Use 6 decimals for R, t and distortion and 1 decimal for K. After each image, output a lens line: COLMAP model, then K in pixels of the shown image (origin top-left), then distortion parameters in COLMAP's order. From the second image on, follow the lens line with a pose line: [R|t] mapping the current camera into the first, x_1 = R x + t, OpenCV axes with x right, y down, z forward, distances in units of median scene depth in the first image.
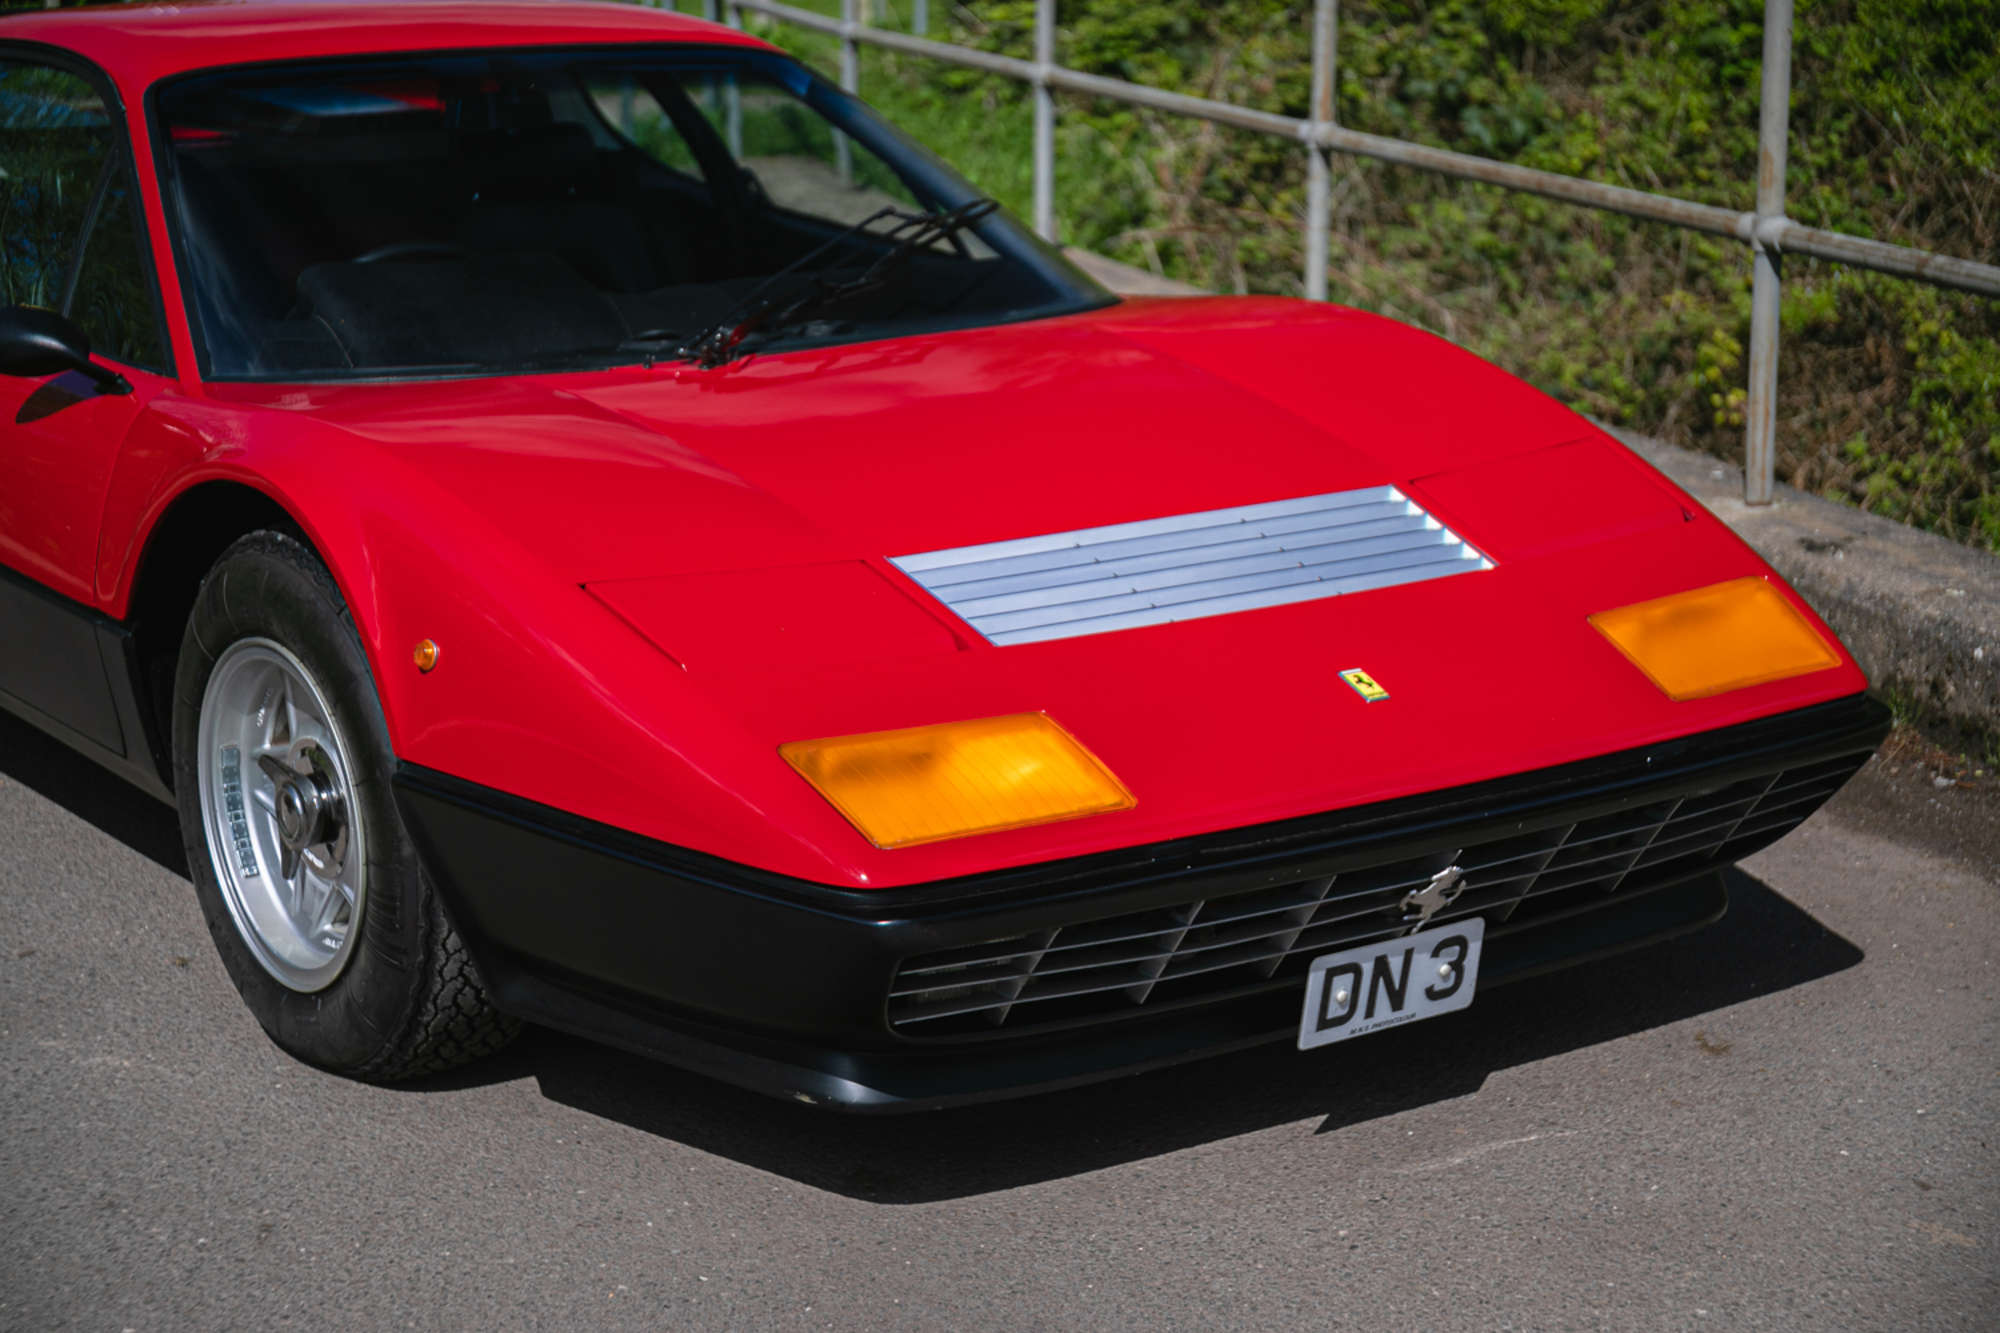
lens RADIAL K [[3480.5, 0, 1043.4], [0, 3480.5, 667.1], [0, 0, 1]] dist [0.027061, 0.240635]
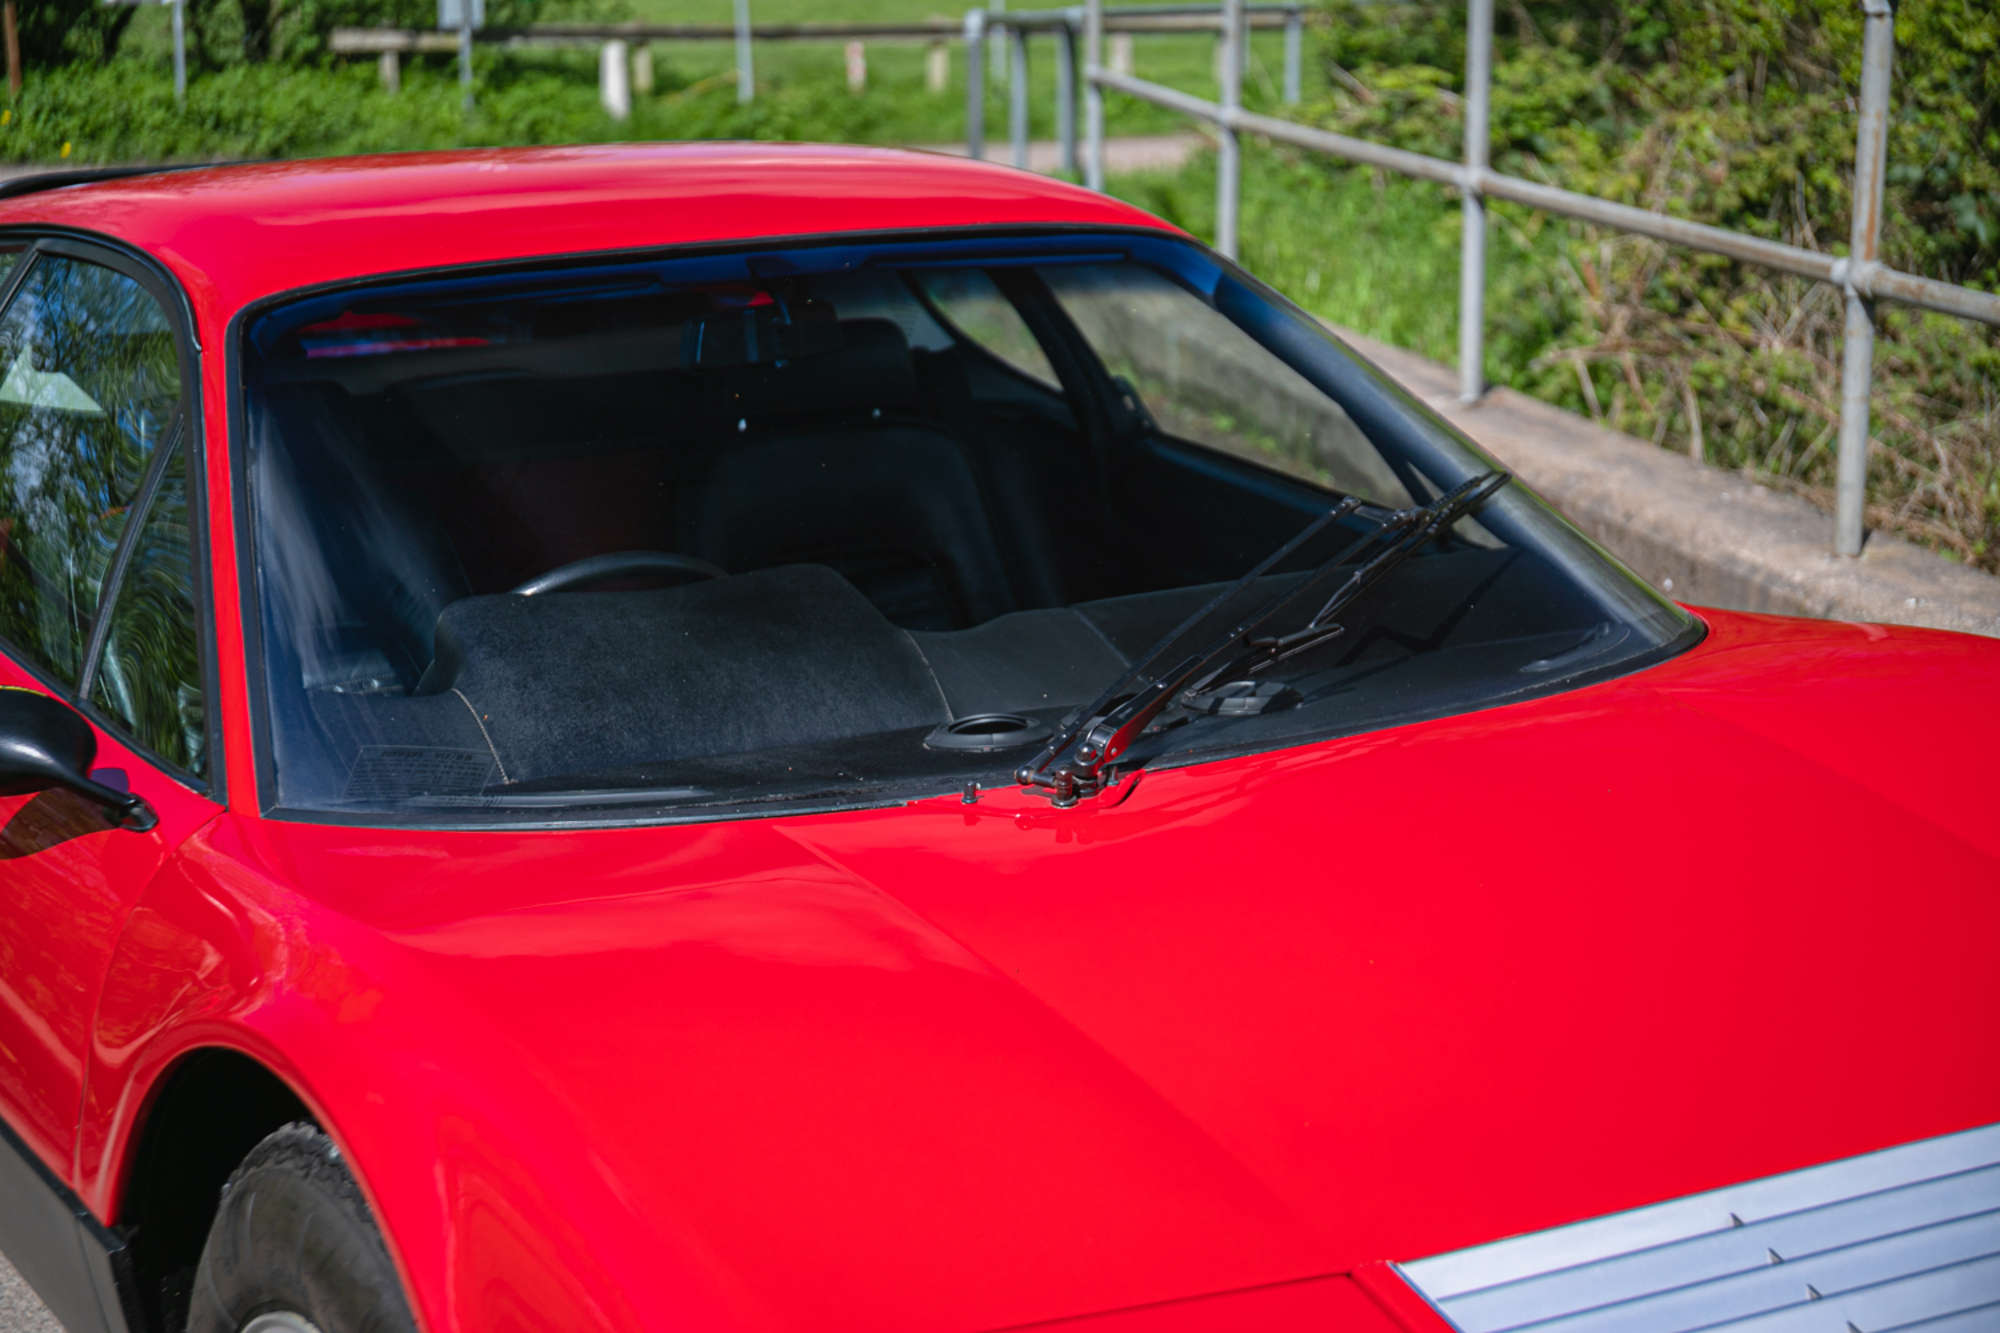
lens RADIAL K [[3480.5, 0, 1043.4], [0, 3480.5, 667.1], [0, 0, 1]] dist [0.027061, 0.240635]
pose [[0.995126, 0.009546, -0.098152, -0.014937], [-0.010503, 0.999902, -0.009233, -0.037594], [0.098055, 0.010219, 0.995129, 0.143159]]
